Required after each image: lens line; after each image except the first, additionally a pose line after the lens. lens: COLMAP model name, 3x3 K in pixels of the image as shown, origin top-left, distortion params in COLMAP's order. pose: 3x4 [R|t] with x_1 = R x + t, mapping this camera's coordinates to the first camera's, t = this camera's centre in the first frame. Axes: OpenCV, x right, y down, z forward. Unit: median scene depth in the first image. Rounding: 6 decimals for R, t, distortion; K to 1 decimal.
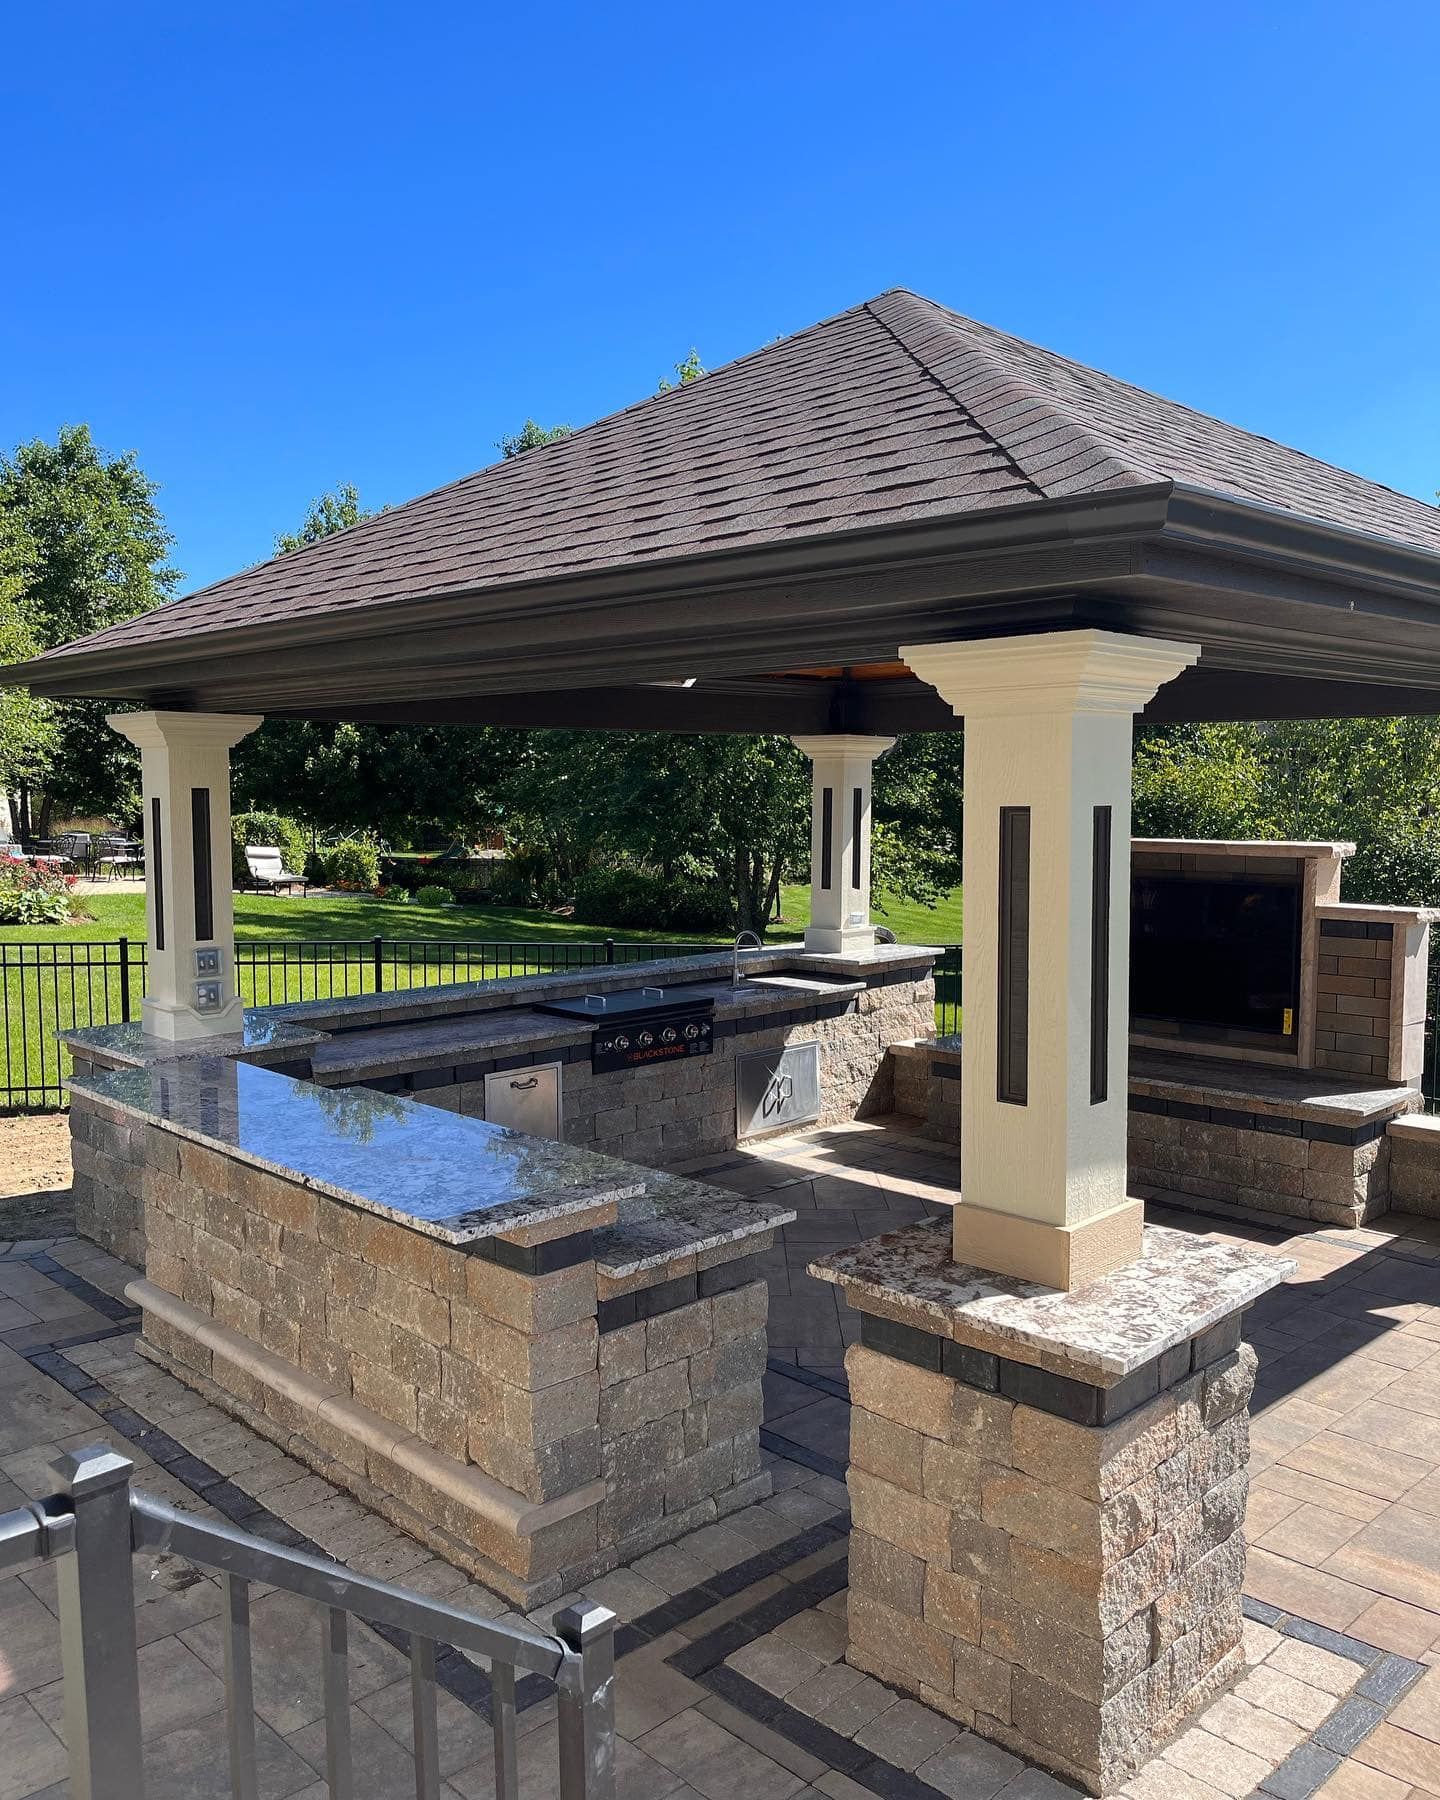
lens RADIAL K [[1455.8, 0, 716.5], [0, 1455.8, 901.3], [0, 0, 1]] dist [0.052879, -0.010361]
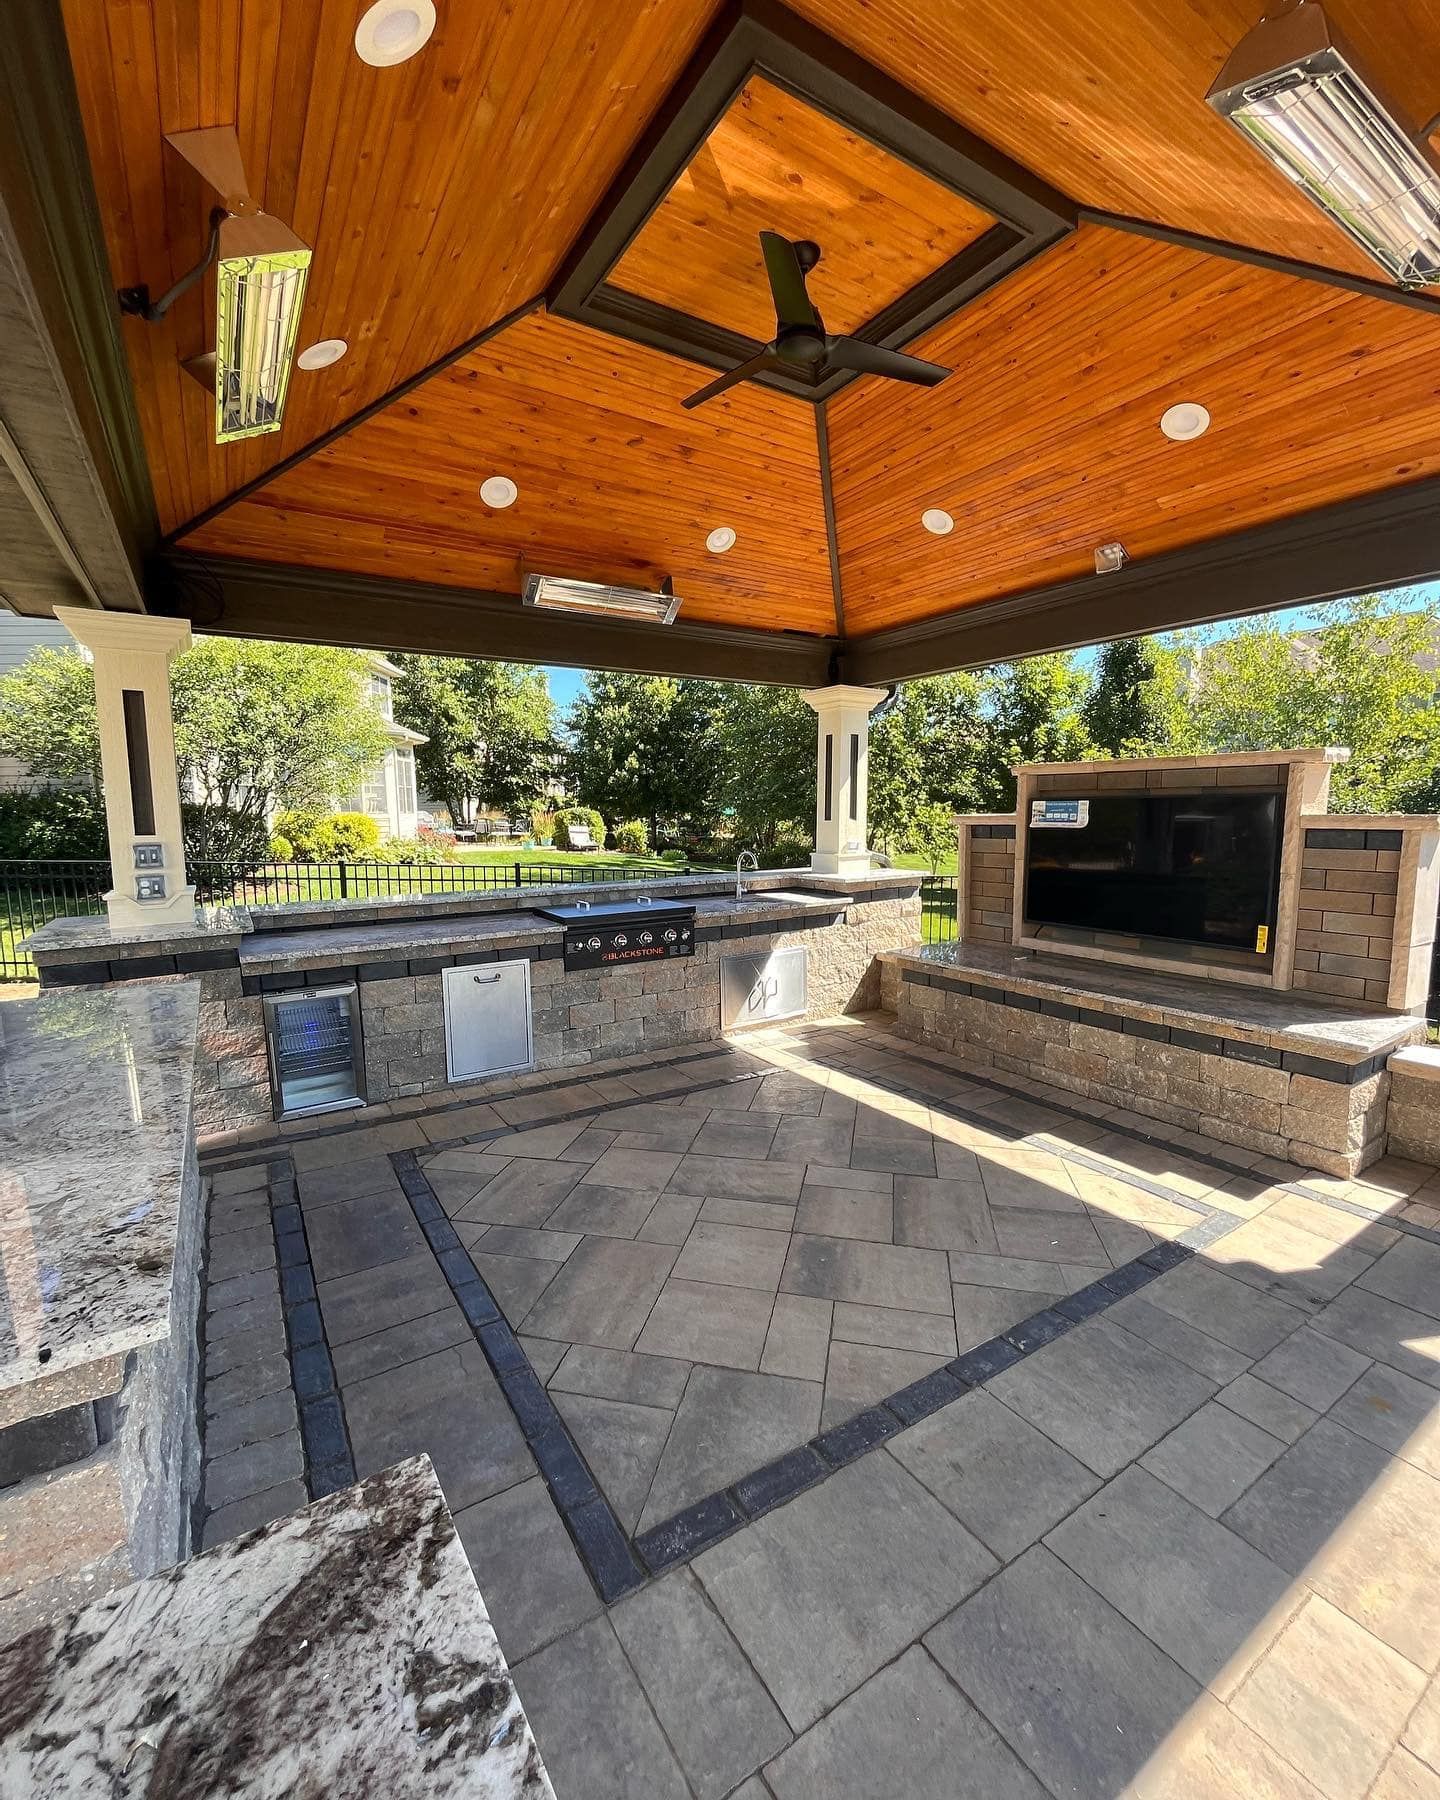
lens RADIAL K [[781.2, 0, 728.2], [0, 781.2, 897.4], [0, 0, 1]] dist [0.004034, 0.000413]
pose [[0.981631, 0.015924, -0.190122, 0.147559], [-0.009130, 0.999290, 0.036559, 0.039808], [0.190569, -0.034152, 0.981079, 0.441818]]
